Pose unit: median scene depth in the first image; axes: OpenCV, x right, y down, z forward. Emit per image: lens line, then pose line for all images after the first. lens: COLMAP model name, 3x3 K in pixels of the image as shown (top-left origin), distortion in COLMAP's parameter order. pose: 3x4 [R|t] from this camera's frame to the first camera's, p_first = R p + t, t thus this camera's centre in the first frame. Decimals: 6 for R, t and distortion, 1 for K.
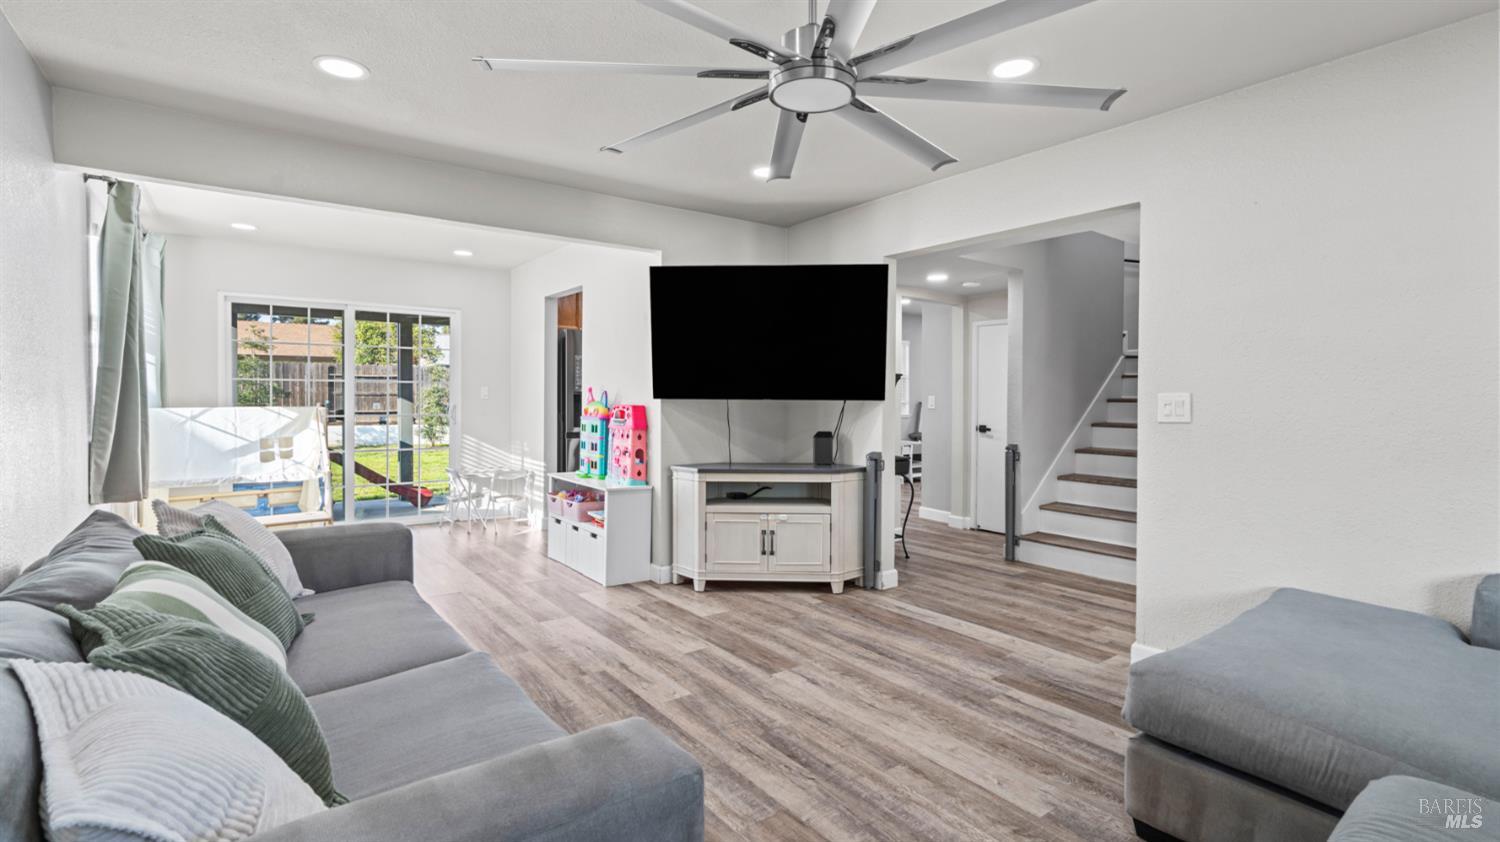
lens RADIAL K [[685.9, 0, 748.5], [0, 685.9, 411.8], [0, 0, 1]] dist [-0.030778, 0.009493]
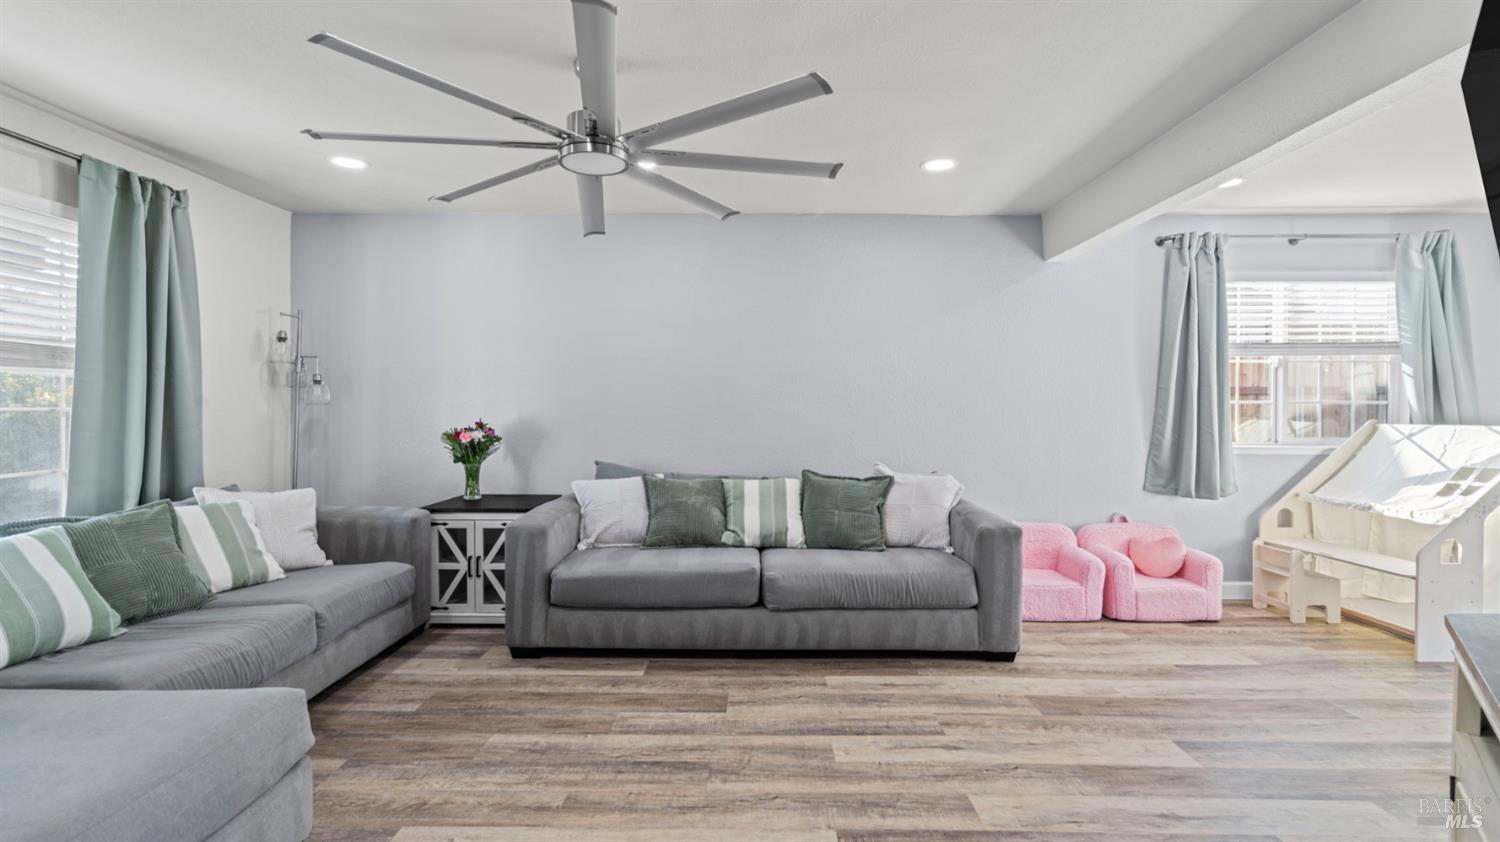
lens RADIAL K [[685.9, 0, 746.2], [0, 685.9, 413.3], [0, 0, 1]] dist [-0.030778, 0.009493]
pose [[-0.620150, -0.002075, -0.784481, 0.583330], [-0.024964, 0.999542, 0.017091, -0.021109], [0.784086, 0.030183, -0.619918, 1.296542]]
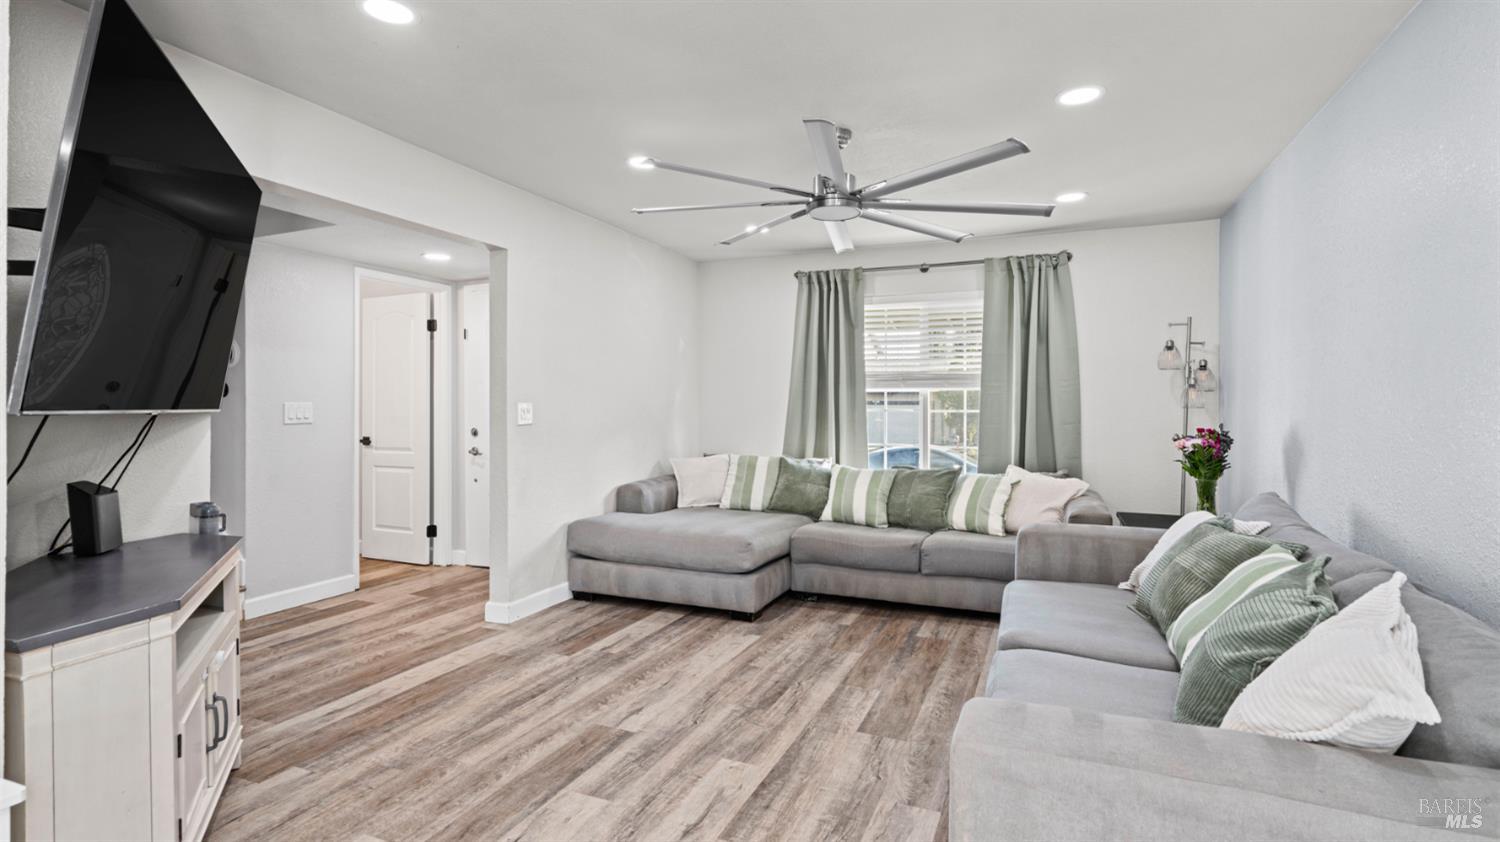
lens RADIAL K [[703.8, 0, 748.2], [0, 703.8, 416.1], [0, 0, 1]] dist [-0.003858, -0.000196]
pose [[-0.492231, -0.021162, 0.870207, -0.784575], [0.015624, 0.999329, 0.033139, -0.040416], [-0.870324, 0.029909, -0.491570, 1.275178]]
